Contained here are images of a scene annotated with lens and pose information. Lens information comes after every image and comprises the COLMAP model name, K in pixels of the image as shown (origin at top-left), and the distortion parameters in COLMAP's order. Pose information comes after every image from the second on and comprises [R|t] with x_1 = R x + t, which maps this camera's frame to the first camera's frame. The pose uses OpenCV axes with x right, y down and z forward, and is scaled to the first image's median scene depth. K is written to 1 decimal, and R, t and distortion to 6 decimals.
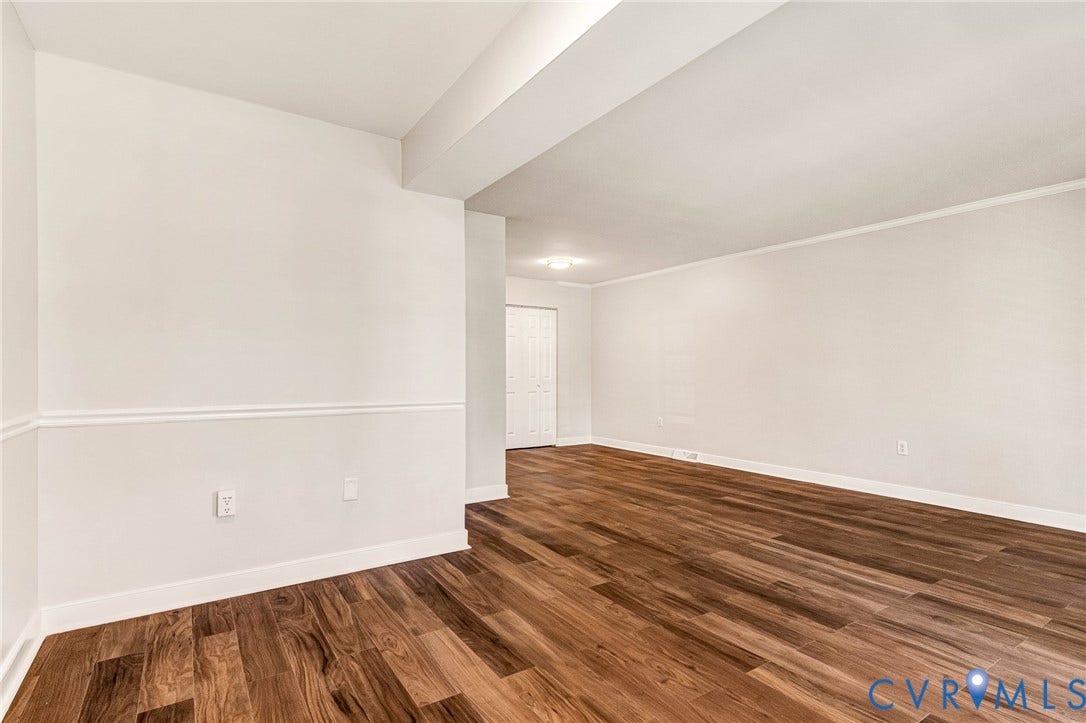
lens RADIAL K [[539.9, 0, 552.9], [0, 539.9, 363.6], [0, 0, 1]] dist [0.010457, -0.000840]
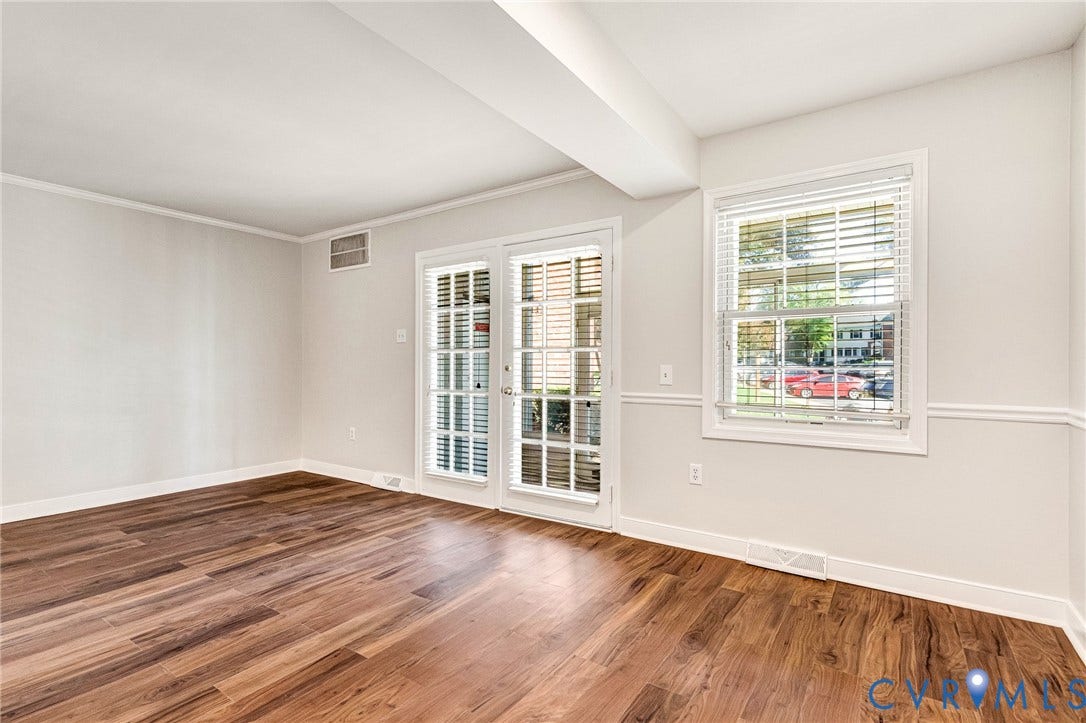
lens RADIAL K [[516.7, 0, 530.1], [0, 516.7, 356.3], [0, 0, 1]] dist [0.011894, -0.001700]
pose [[-0.354436, 0.013528, 0.934982, -0.503683], [-0.017206, 0.999632, -0.020986, 0.010232], [-0.934922, -0.023526, -0.354073, 0.792954]]
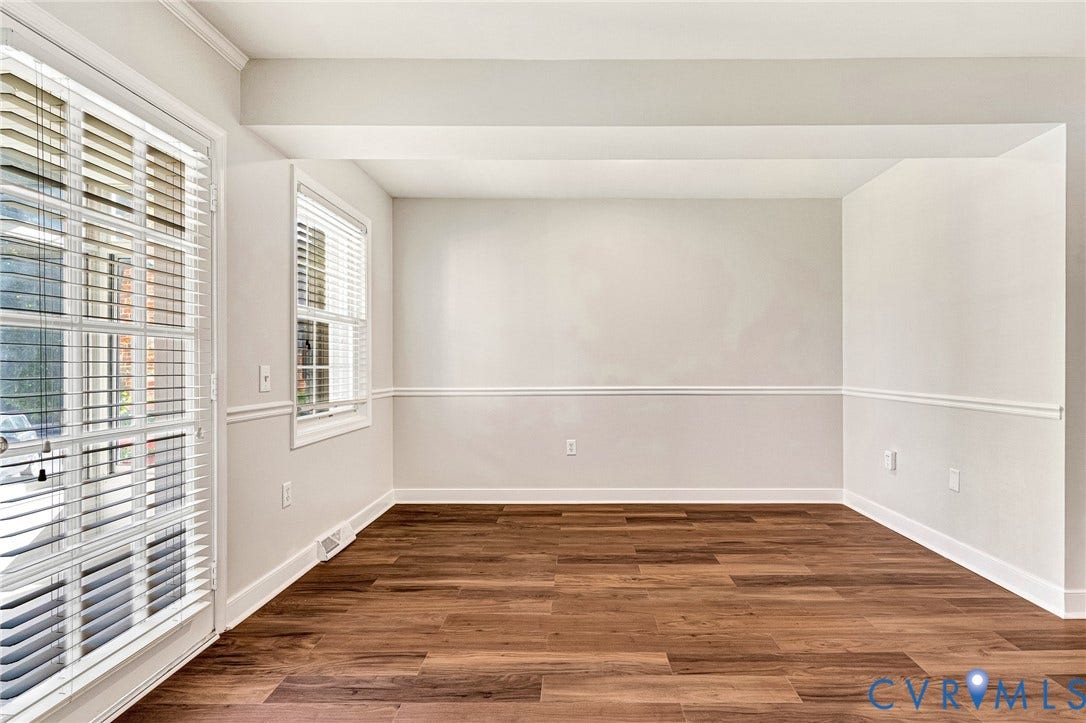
lens RADIAL K [[523.1, 0, 584.7], [0, 523.1, 375.8], [0, 0, 1]] dist [0.004984, 0.002291]
pose [[-0.552354, 0.009575, -0.833554, 0.960206], [0.003370, 0.999952, 0.009253, 0.011668], [0.833603, 0.002302, -0.552360, 1.059815]]
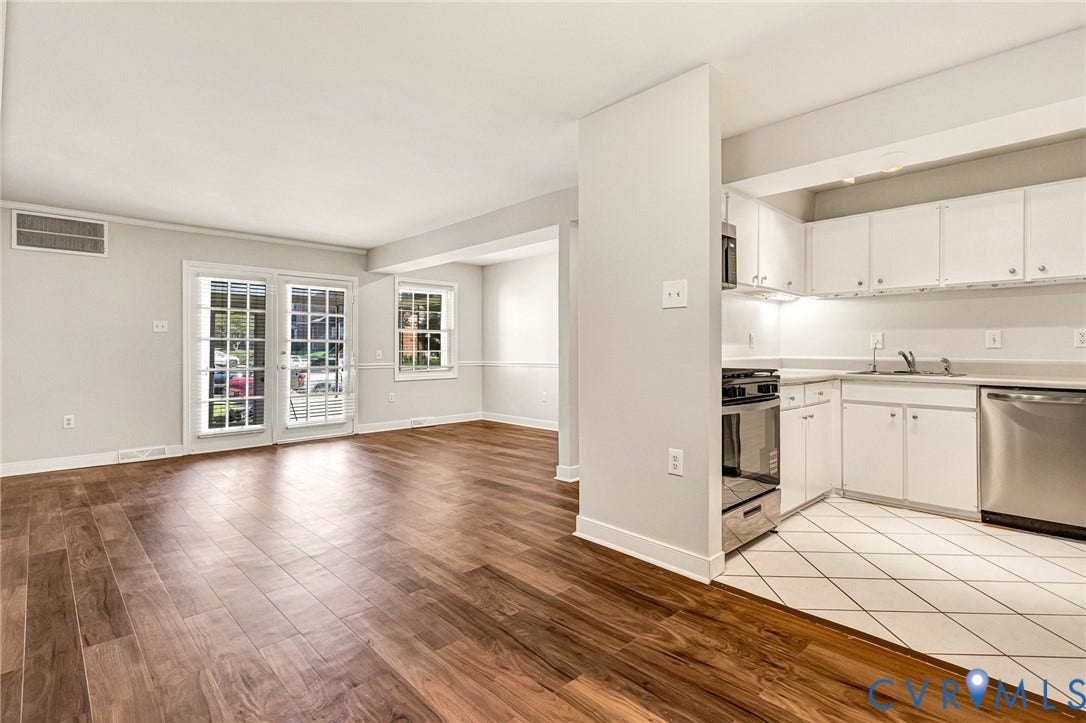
lens RADIAL K [[516.7, 0, 536.1], [0, 516.7, 348.6], [0, 0, 1]] dist [0.011894, -0.001700]
pose [[-0.988994, 0.001209, -0.147952, 0.105377], [0.003924, 0.999829, -0.018063, 0.041877], [0.147905, -0.018445, -0.988830, 2.800047]]
